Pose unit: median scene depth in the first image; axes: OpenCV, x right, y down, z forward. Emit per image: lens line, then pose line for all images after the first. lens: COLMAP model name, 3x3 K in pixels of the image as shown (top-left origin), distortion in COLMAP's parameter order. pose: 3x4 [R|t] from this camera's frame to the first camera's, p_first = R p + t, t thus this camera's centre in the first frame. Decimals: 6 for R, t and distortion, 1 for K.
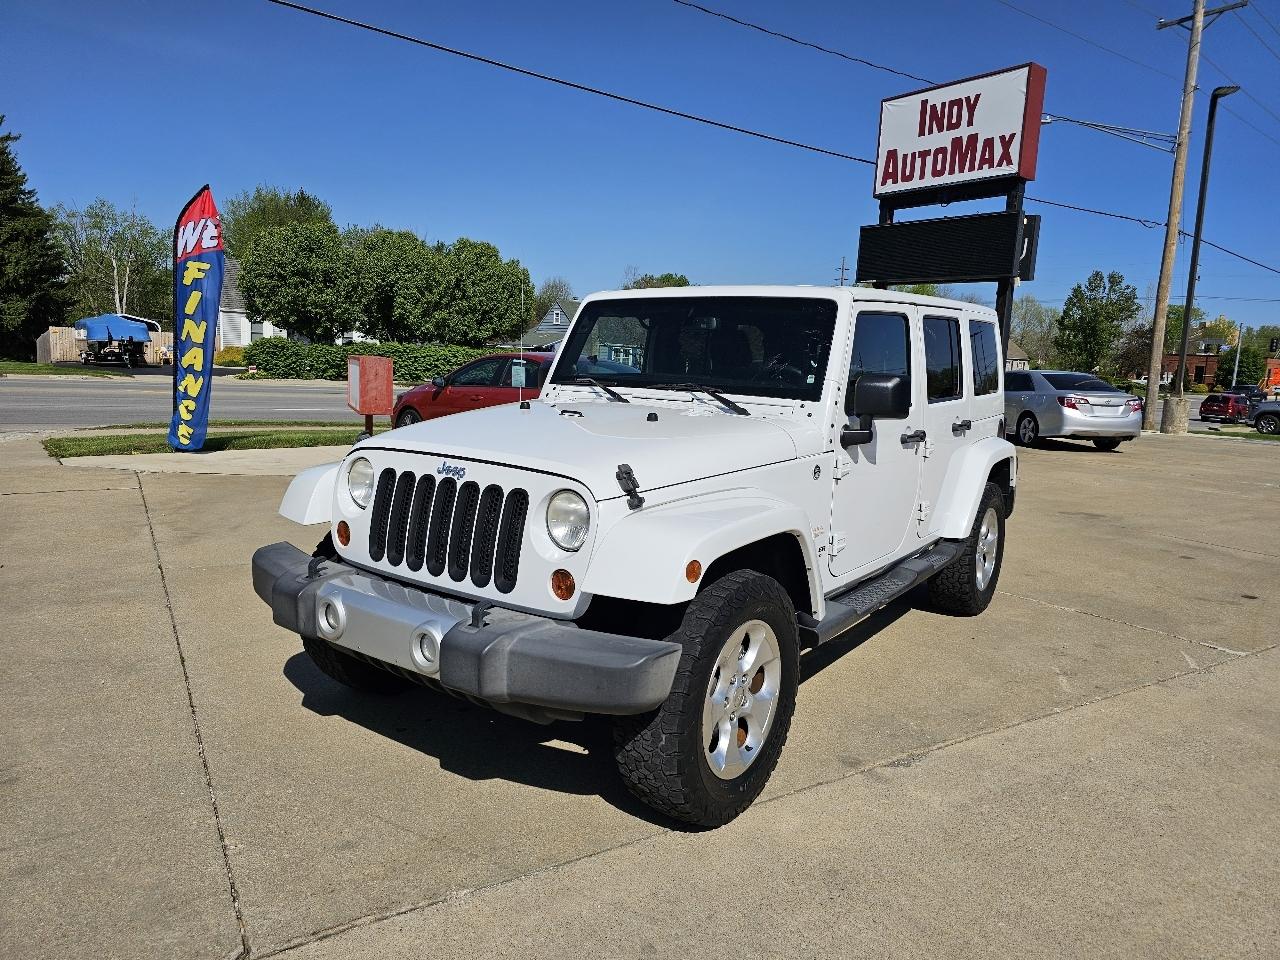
lens RADIAL K [[862.0, 0, 655.2], [0, 862.0, 474.4], [0, 0, 1]] dist [0.045690, -0.040260]
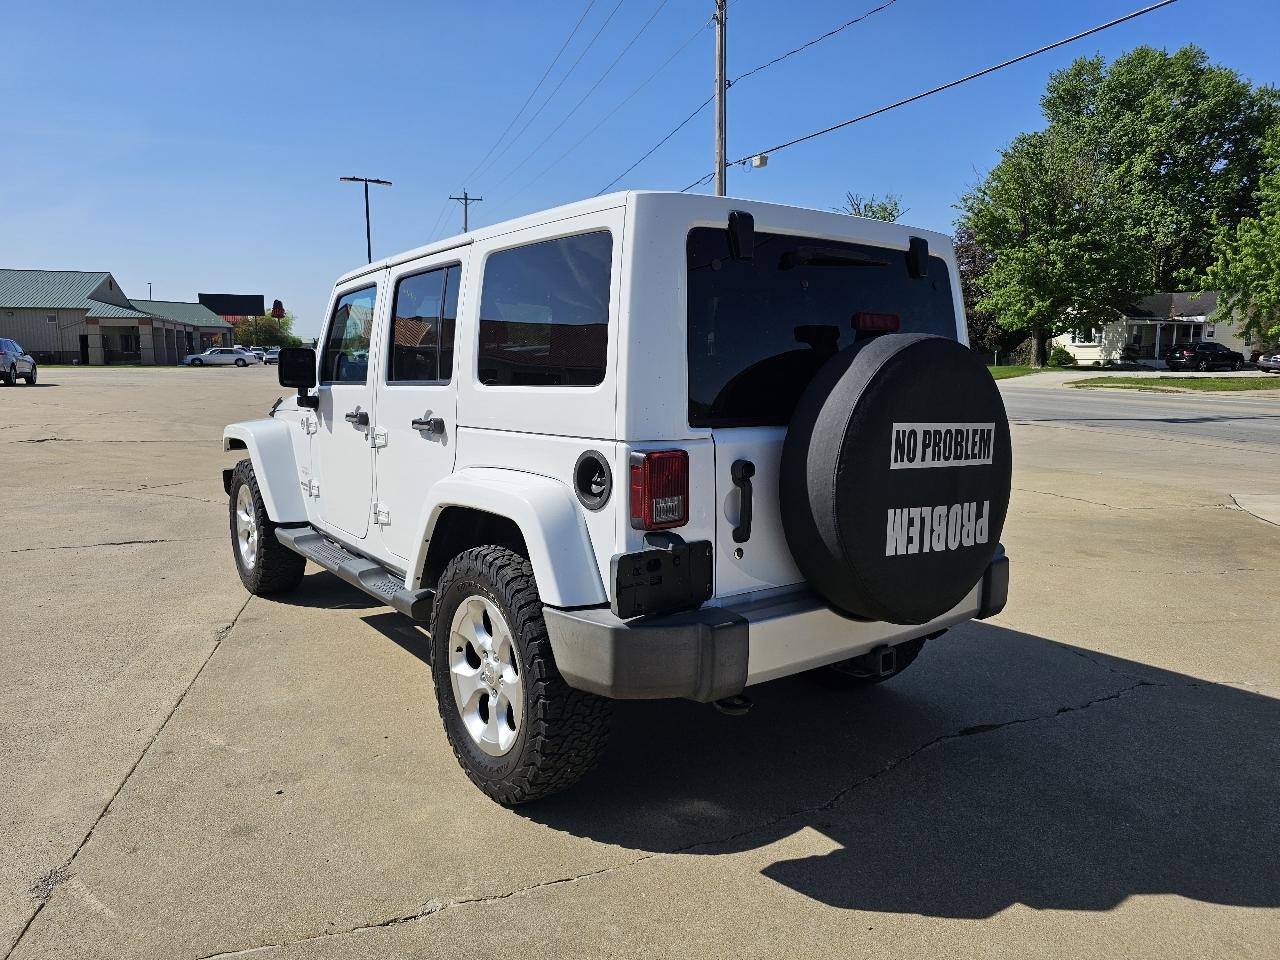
lens RADIAL K [[862.0, 0, 636.9], [0, 862.0, 470.2], [0, 0, 1]] dist [0.045690, -0.040260]
pose [[-0.311019, 0.077873, -0.947208, 0.282958], [-0.150481, 0.980031, 0.129982, -0.039922], [0.938415, 0.182963, -0.293090, 0.409011]]
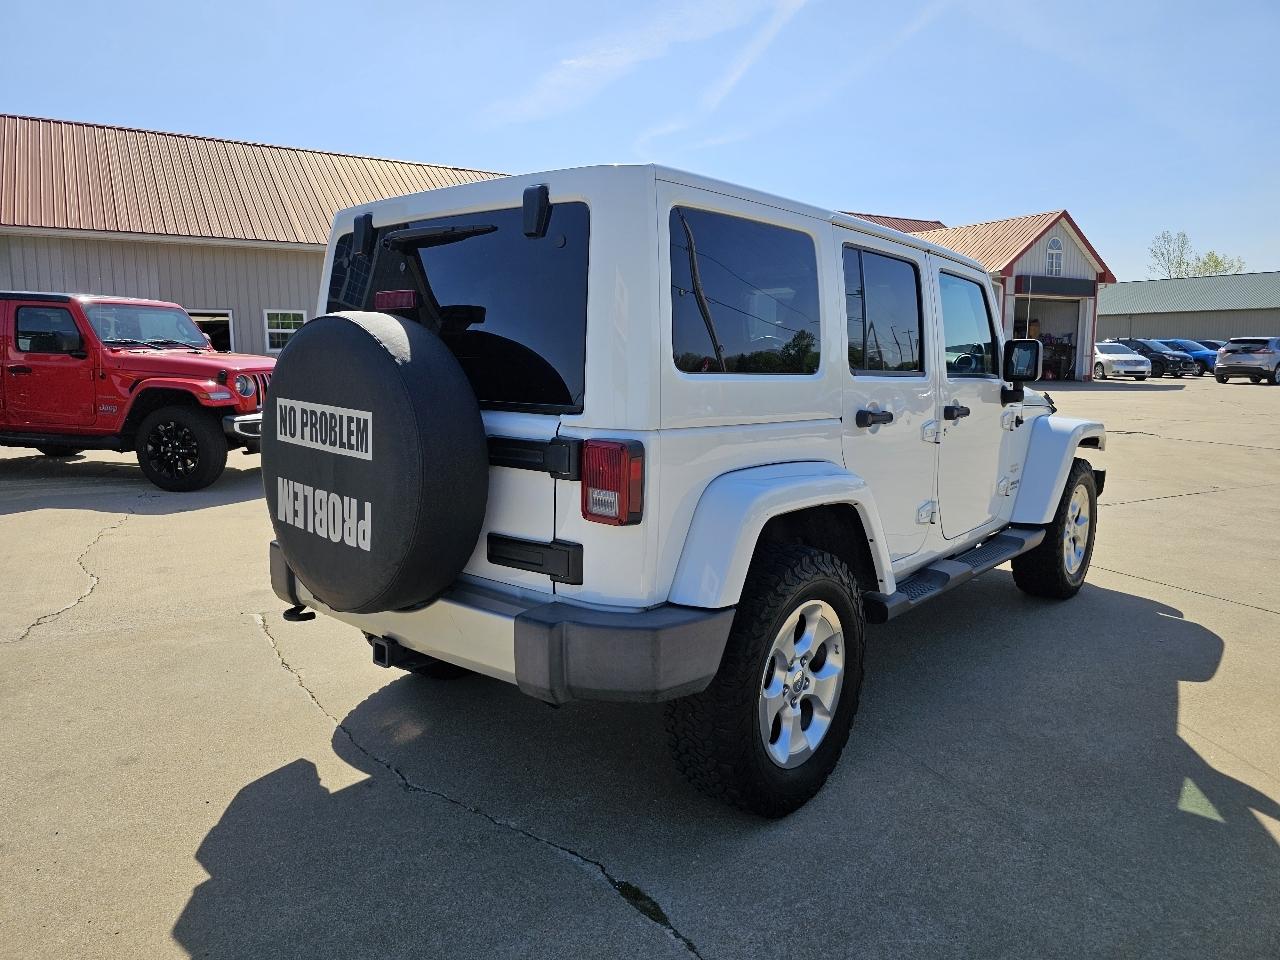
lens RADIAL K [[862.0, 0, 640.2], [0, 862.0, 470.0], [0, 0, 1]] dist [0.045690, -0.040260]
pose [[-0.993907, -0.060778, 0.091949, 0.050378], [-0.033258, 0.960717, 0.275529, -0.068315], [-0.105083, 0.270792, -0.956885, 0.553135]]
